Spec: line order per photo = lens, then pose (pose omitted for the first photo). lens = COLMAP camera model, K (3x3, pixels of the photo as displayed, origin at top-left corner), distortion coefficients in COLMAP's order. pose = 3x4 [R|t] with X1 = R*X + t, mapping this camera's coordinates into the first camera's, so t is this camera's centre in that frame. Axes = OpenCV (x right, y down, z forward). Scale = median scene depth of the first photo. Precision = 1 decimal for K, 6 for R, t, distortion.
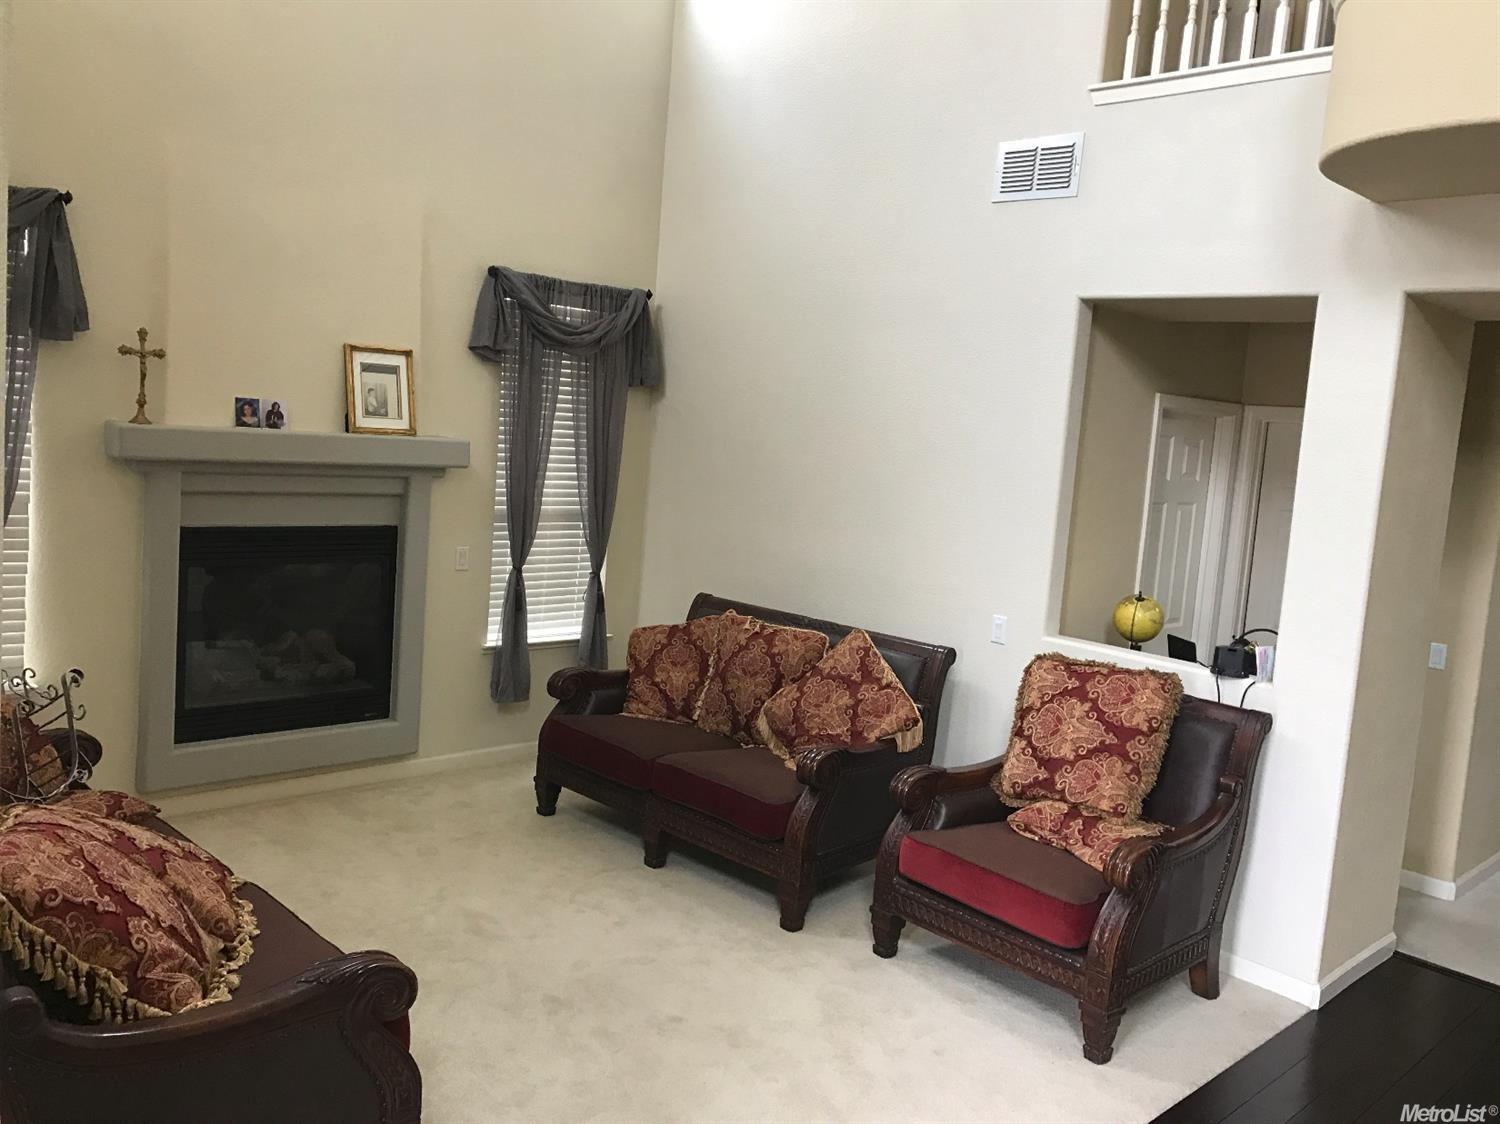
lens RADIAL K [[1226.2, 0, 735.1], [0, 1226.2, 545.8], [0, 0, 1]] dist [0.039947, -0.050135]
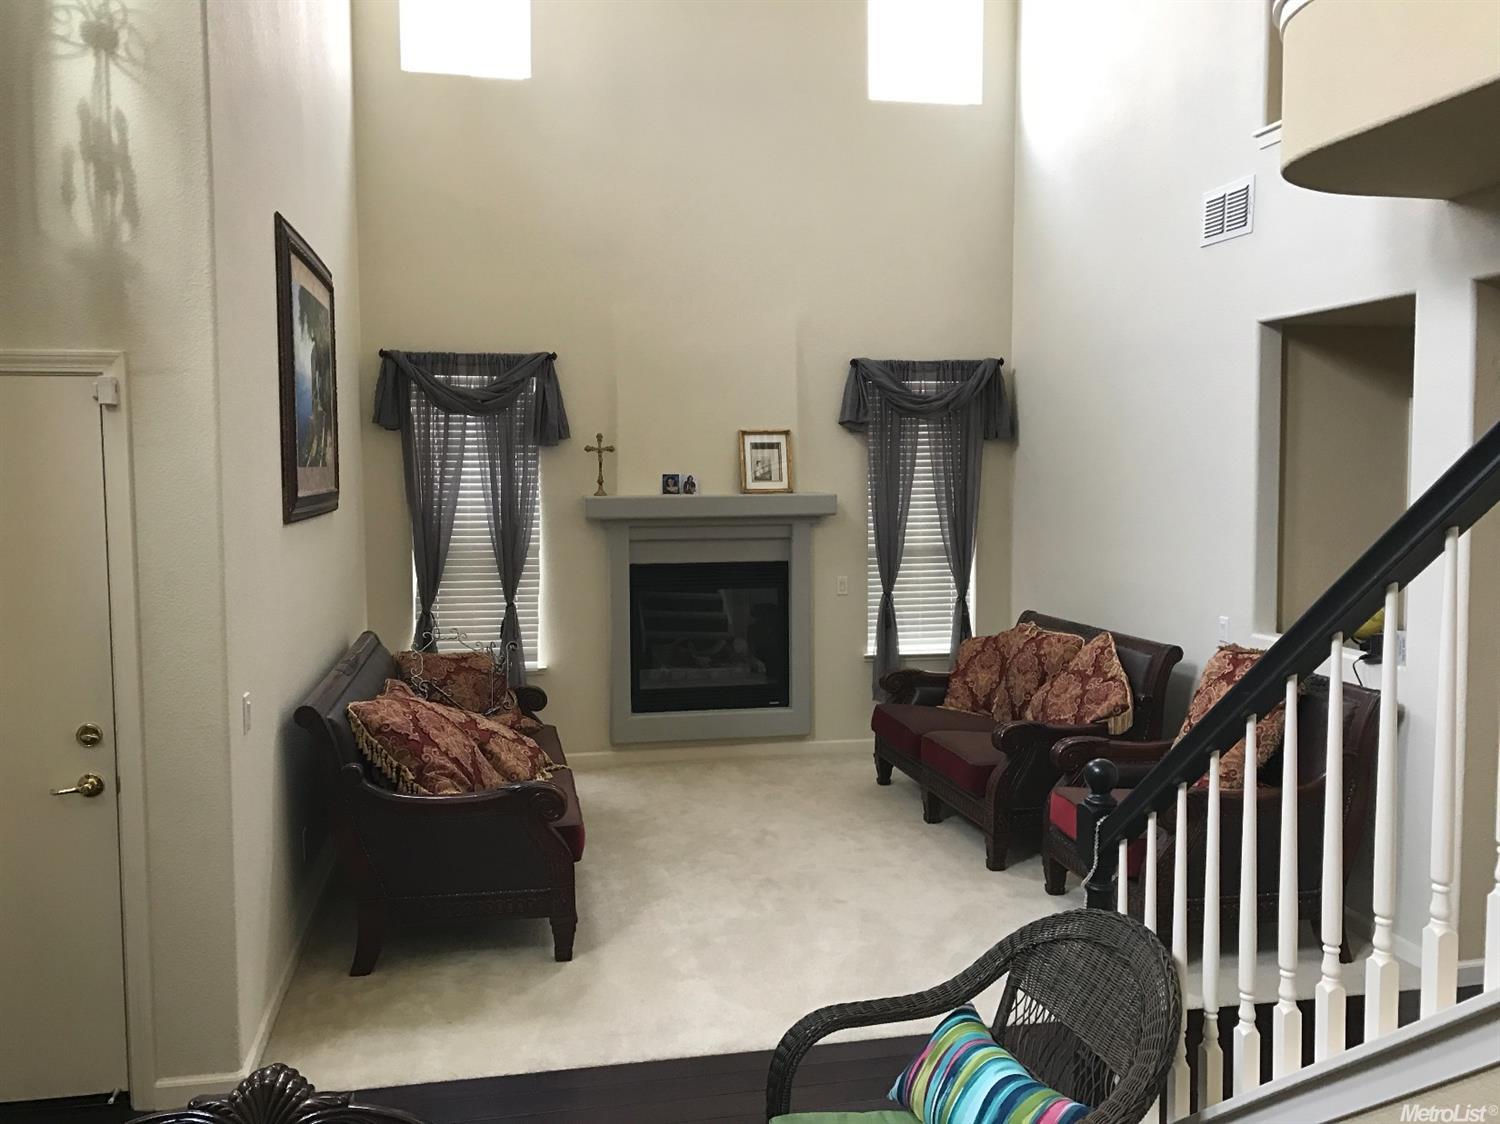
lens RADIAL K [[1226.2, 0, 742.5], [0, 1226.2, 553.8], [0, 0, 1]] dist [0.039947, -0.050135]
pose [[0.834447, -0.043033, -0.549406, 0.464350], [0.011224, 0.998067, -0.061129, 0.063035], [0.550974, 0.044843, 0.833317, -0.150493]]
